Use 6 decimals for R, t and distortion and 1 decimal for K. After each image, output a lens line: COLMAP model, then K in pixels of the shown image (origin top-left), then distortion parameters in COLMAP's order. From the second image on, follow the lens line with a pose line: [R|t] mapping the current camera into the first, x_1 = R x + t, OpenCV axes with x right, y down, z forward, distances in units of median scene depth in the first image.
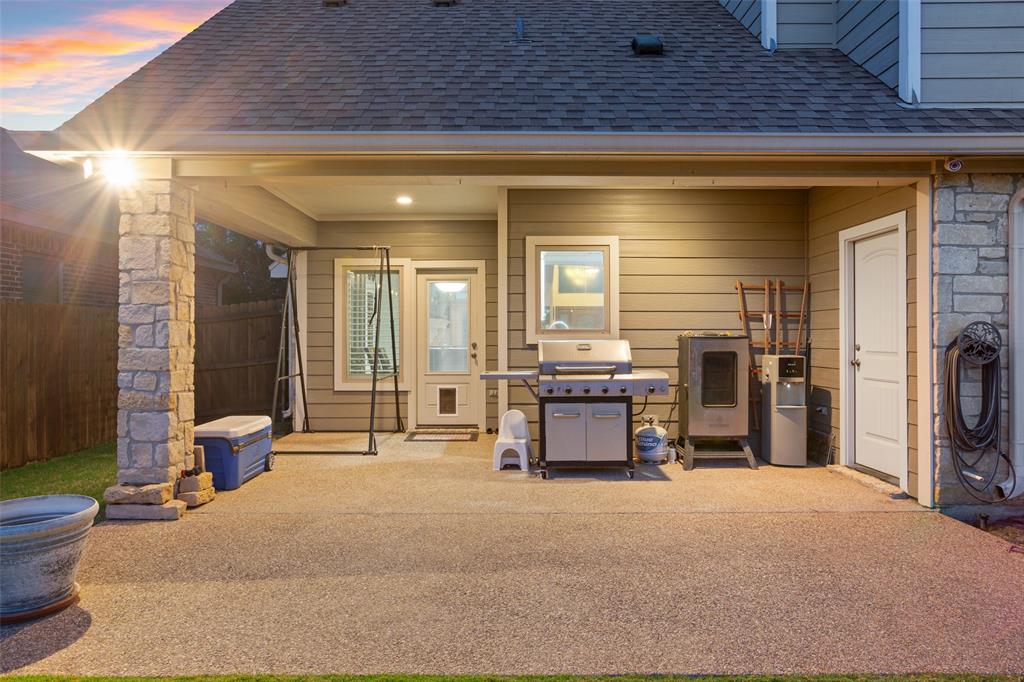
lens RADIAL K [[646.6, 0, 509.7], [0, 646.6, 333.2], [0, 0, 1]] dist [0.000779, 0.002045]
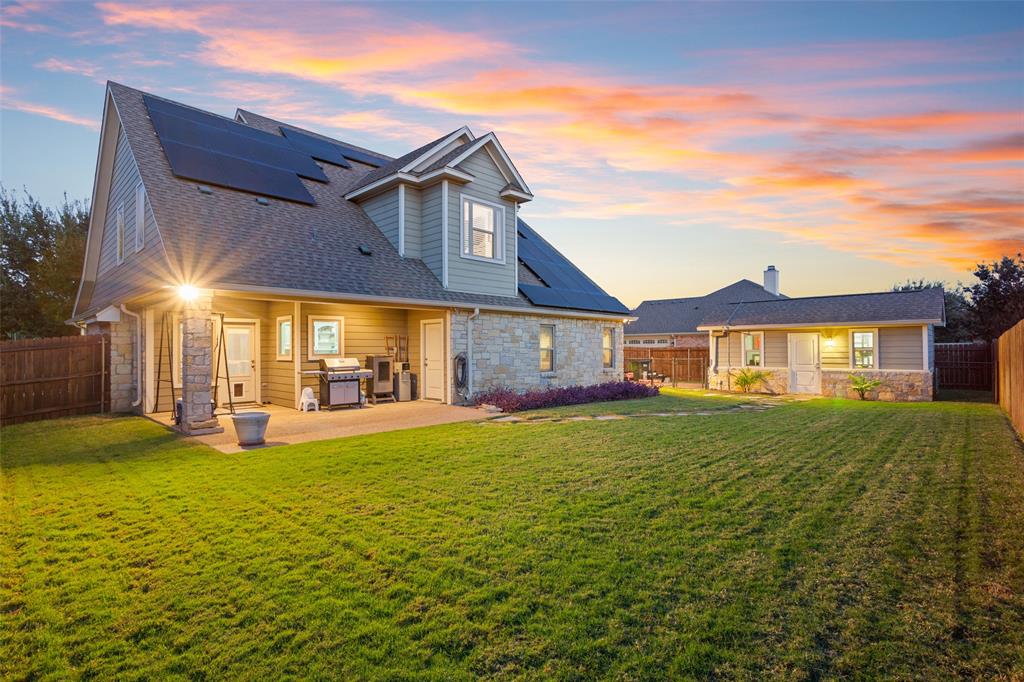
lens RADIAL K [[504.6, 0, 516.1], [0, 504.6, 346.9], [0, 0, 1]] dist [-0.002757, -0.000109]
pose [[0.686429, -0.001490, 0.727196, -0.865839], [0.000218, 0.999998, 0.001843, -0.038673], [-0.727197, -0.001106, 0.686428, -0.897937]]
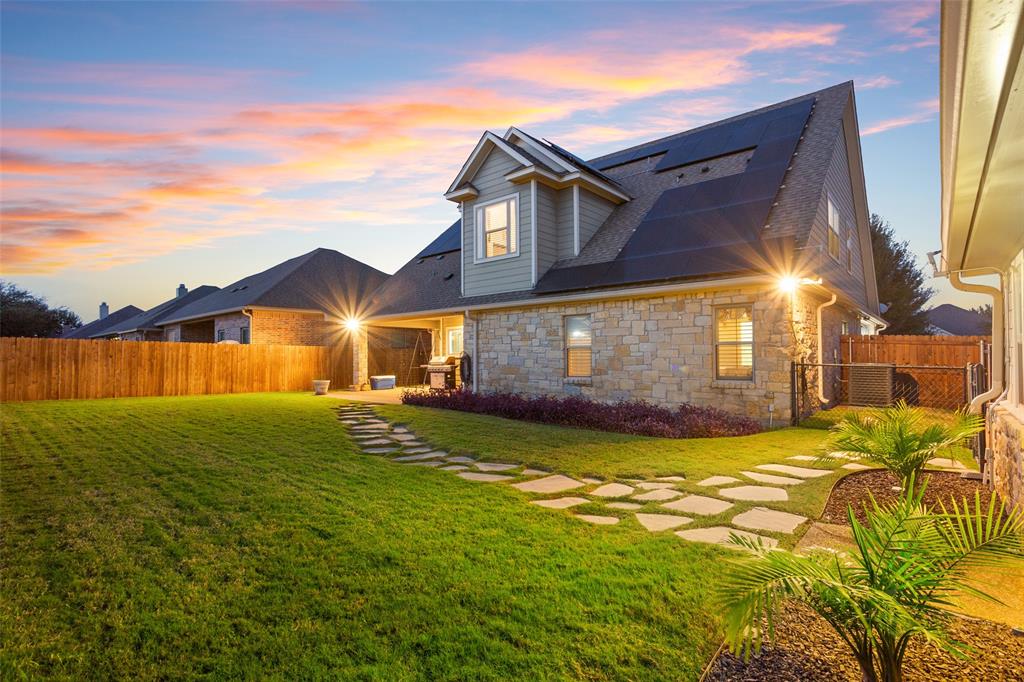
lens RADIAL K [[504.6, 0, 516.1], [0, 504.6, 346.9], [0, 0, 1]] dist [-0.002757, -0.000109]
pose [[0.750685, -0.019988, -0.660358, 2.321309], [0.010442, 0.999776, -0.018391, 0.011934], [0.660578, 0.006910, 0.750726, -0.865875]]
